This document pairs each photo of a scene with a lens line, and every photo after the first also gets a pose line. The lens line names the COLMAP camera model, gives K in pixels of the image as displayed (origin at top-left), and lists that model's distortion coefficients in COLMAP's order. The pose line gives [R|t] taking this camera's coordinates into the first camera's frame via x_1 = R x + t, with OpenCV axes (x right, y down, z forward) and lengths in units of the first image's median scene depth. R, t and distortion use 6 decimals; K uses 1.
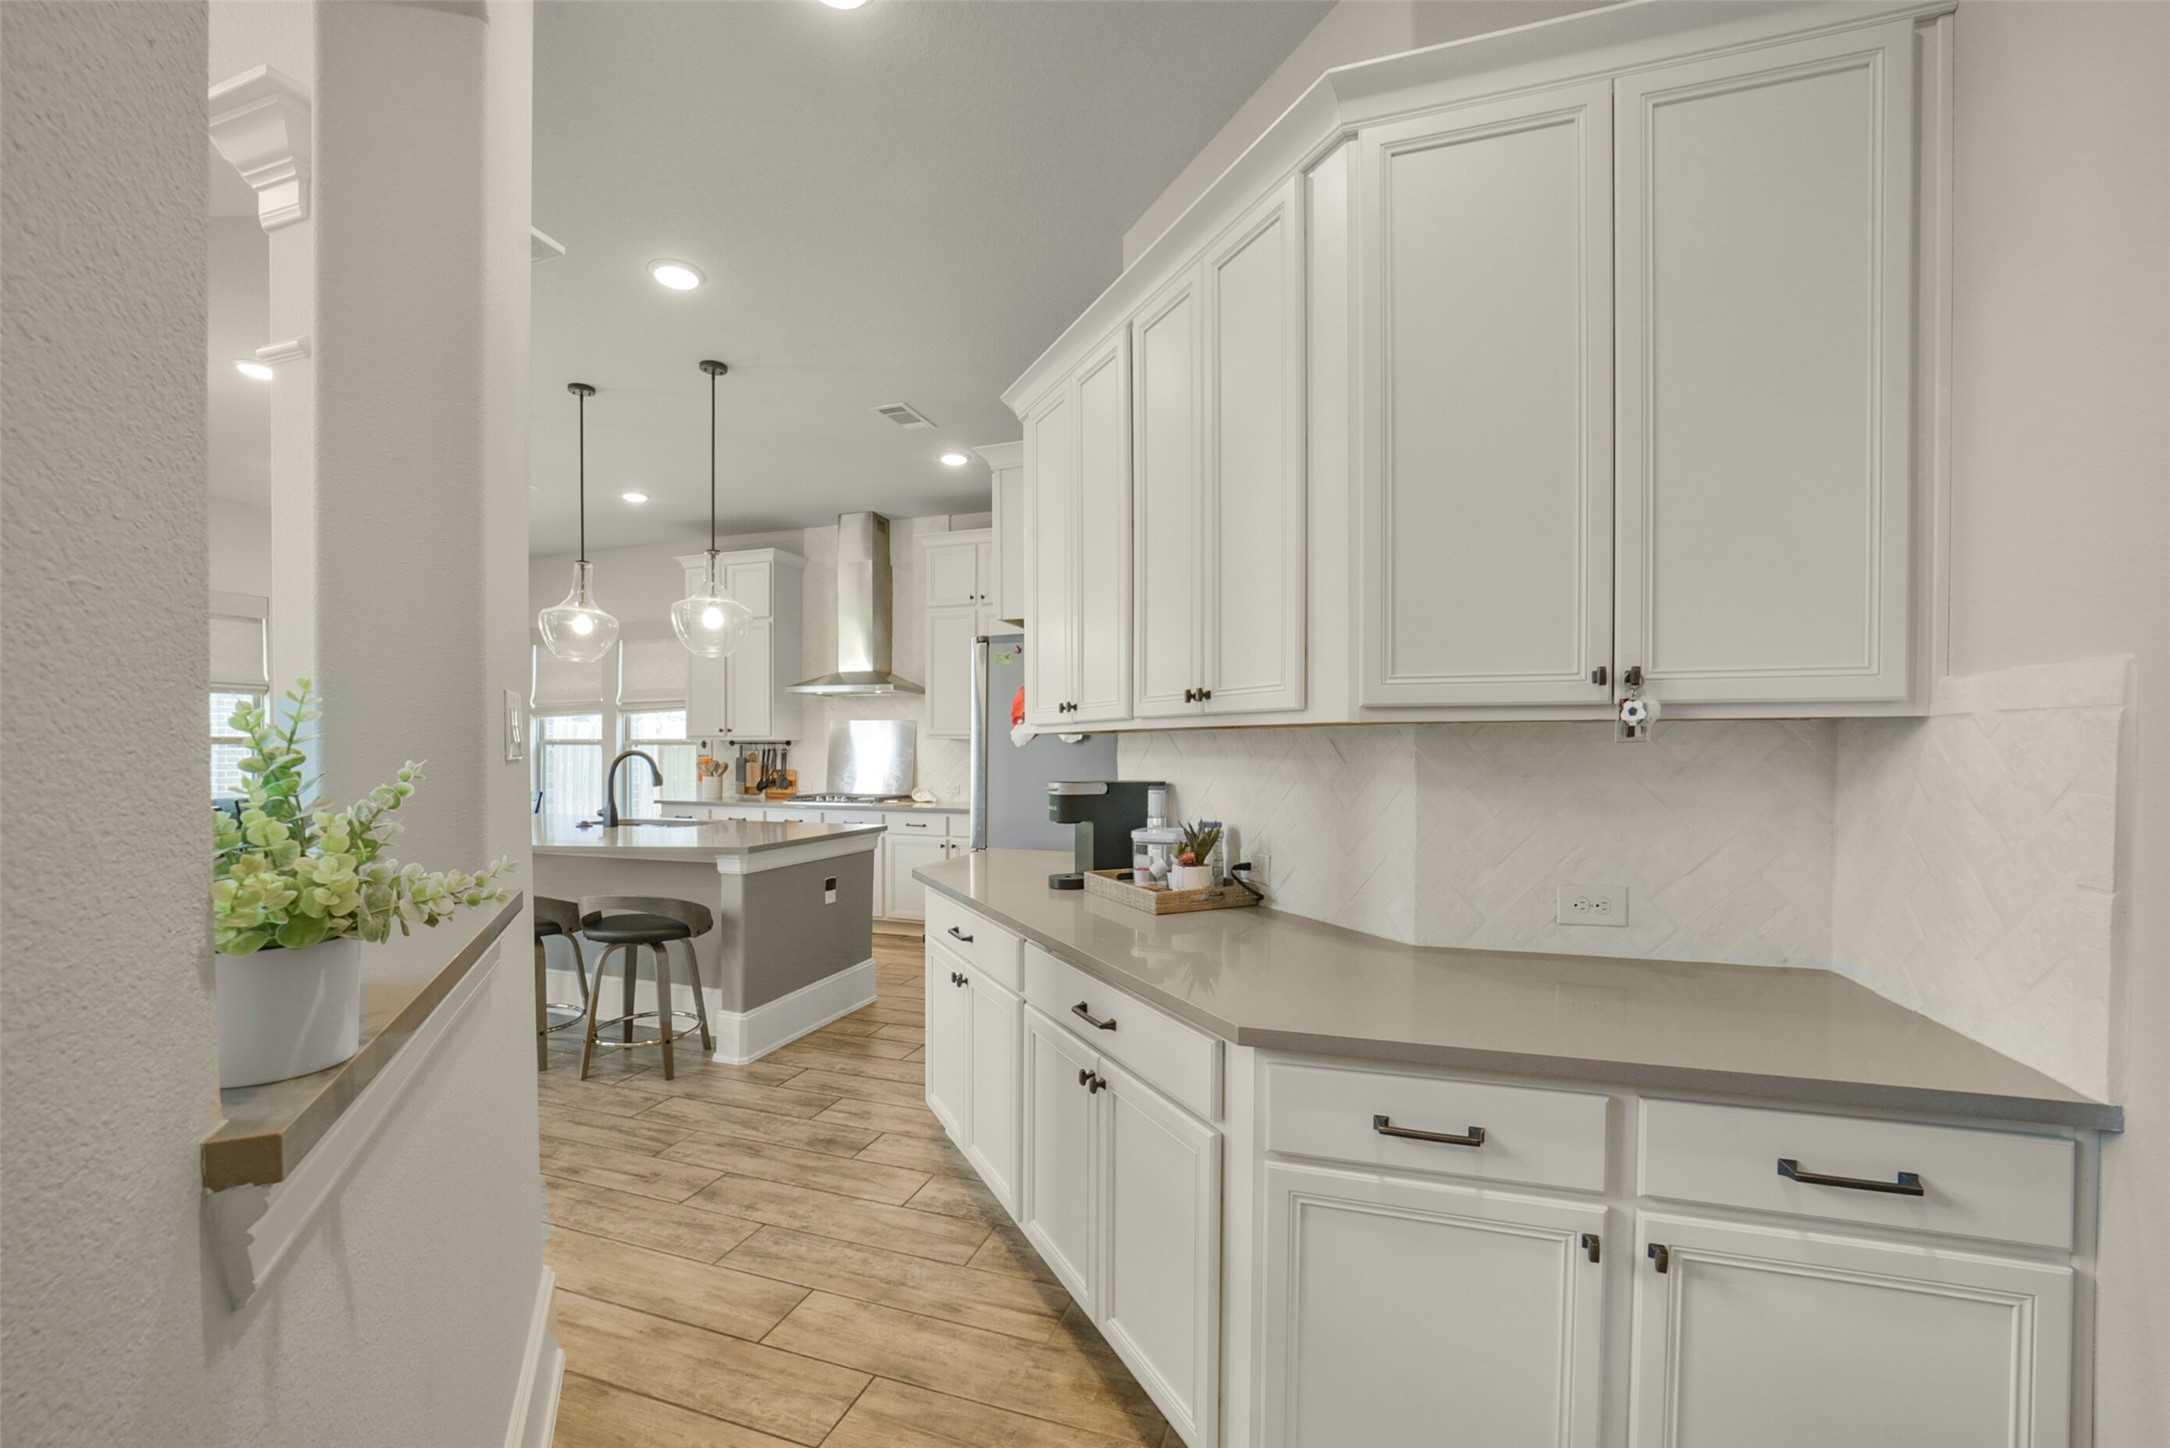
lens RADIAL K [[878.6, 0, 1080.8], [0, 878.6, 759.7], [0, 0, 1]] dist [-0.036961, 0.010786]
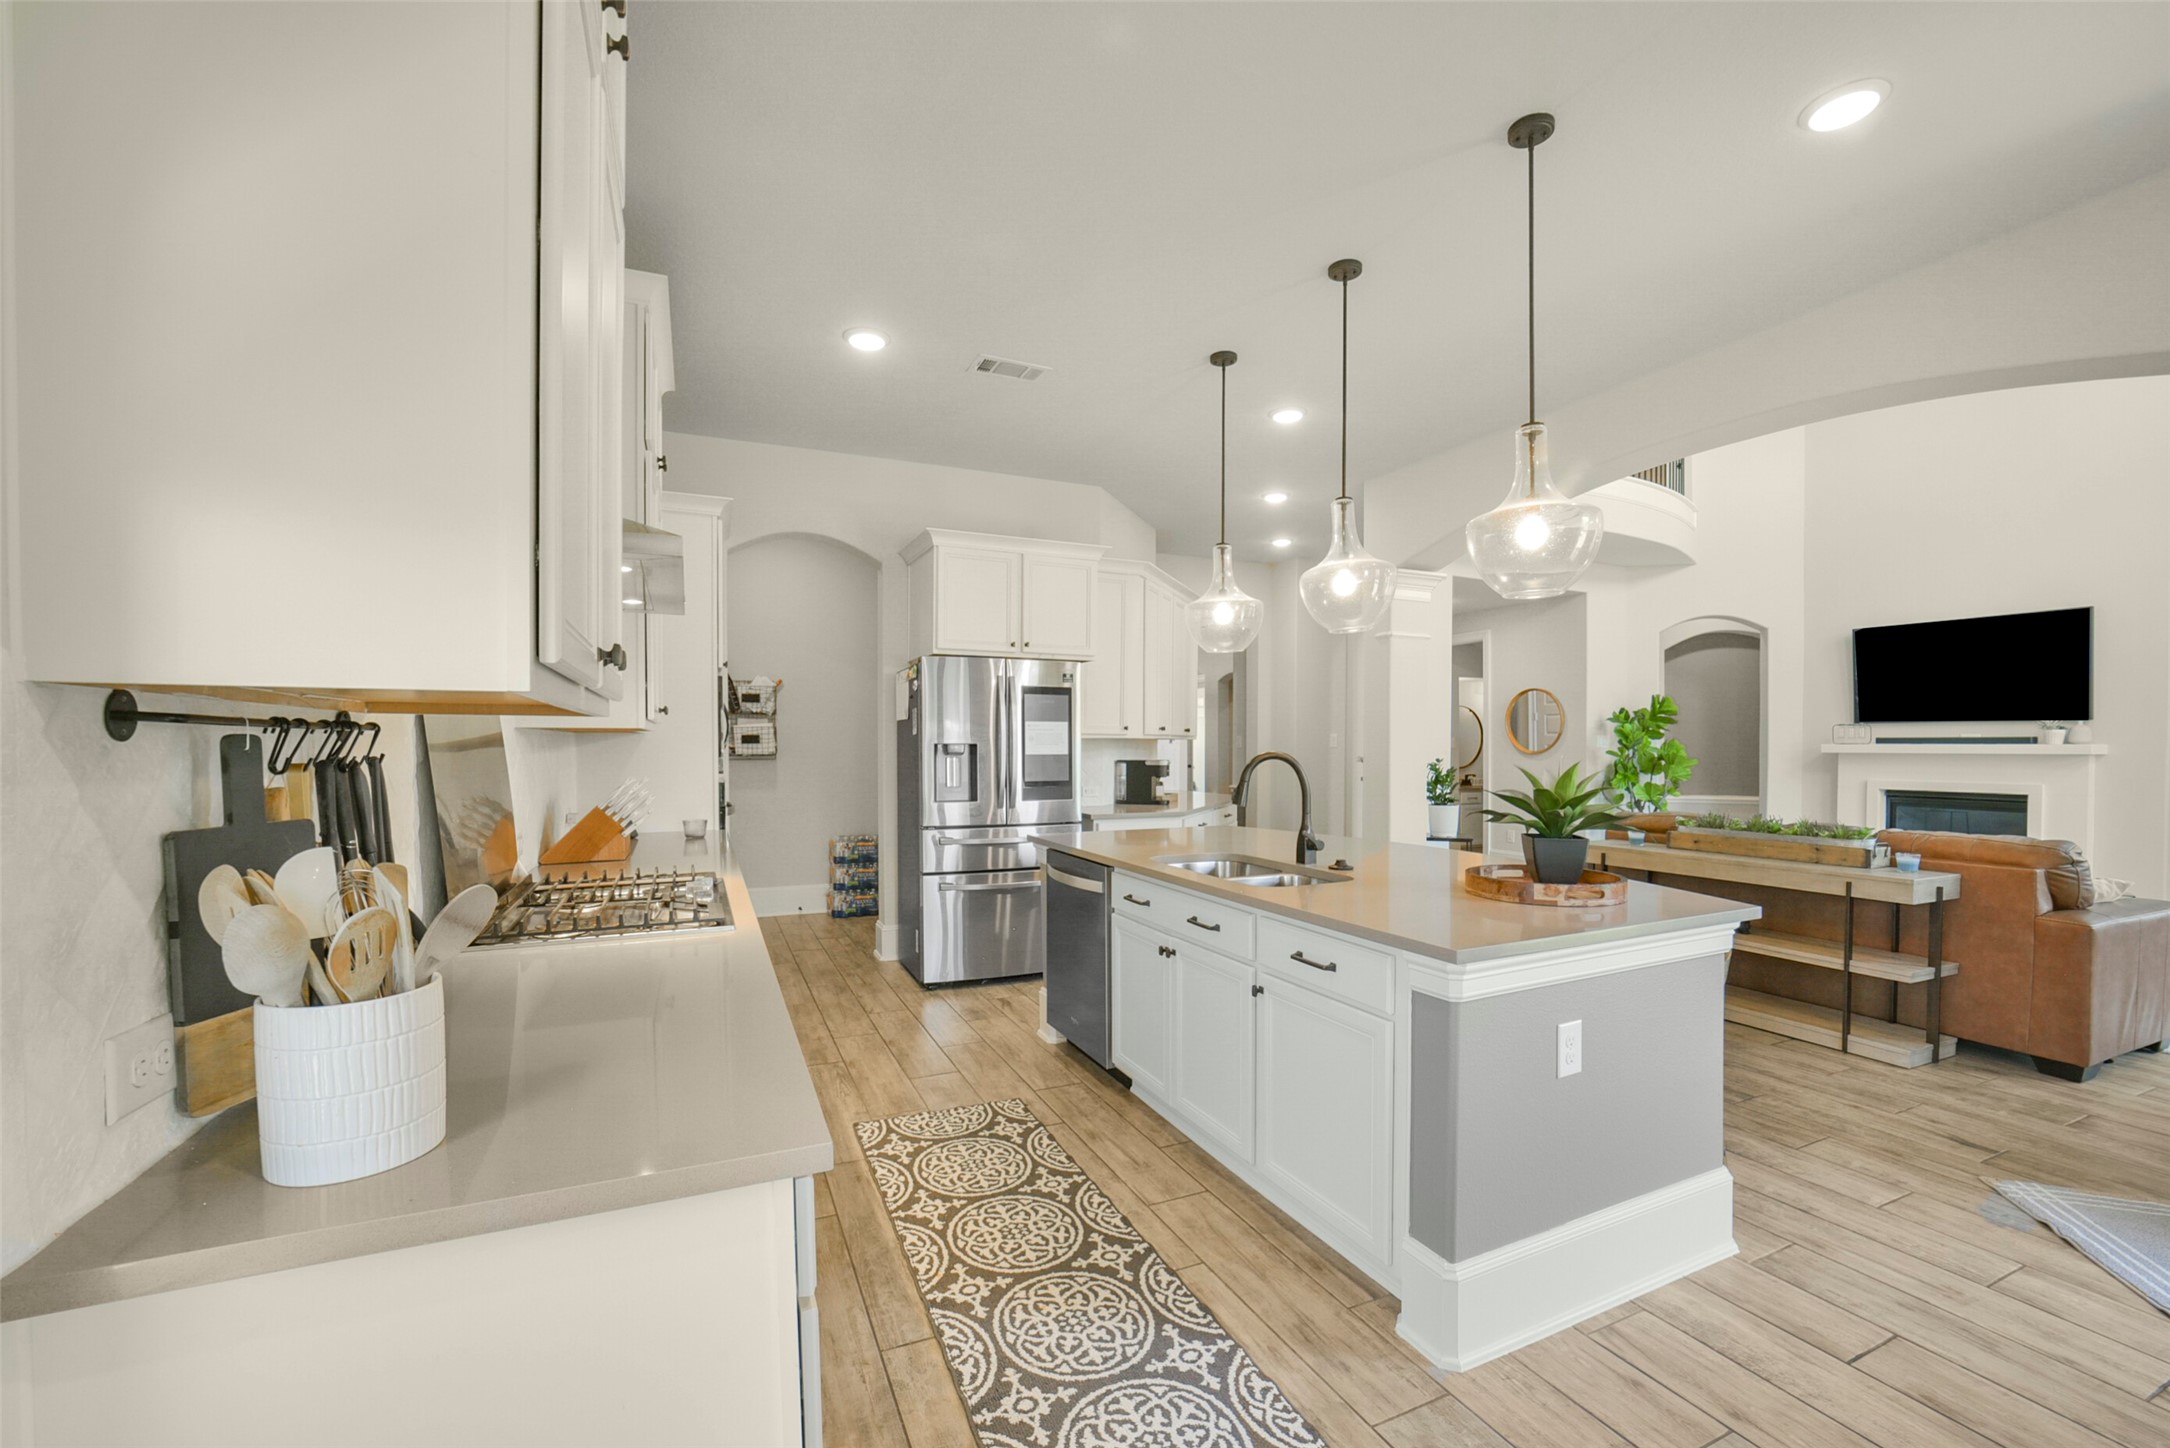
lens RADIAL K [[878.6, 0, 1080.8], [0, 878.6, 759.7], [0, 0, 1]] dist [-0.036961, 0.010786]
pose [[-0.680282, -0.015090, 0.732795, -0.619540], [0.006823, 0.999614, 0.026919, -0.016150], [-0.732919, 0.023312, -0.679916, 1.069636]]
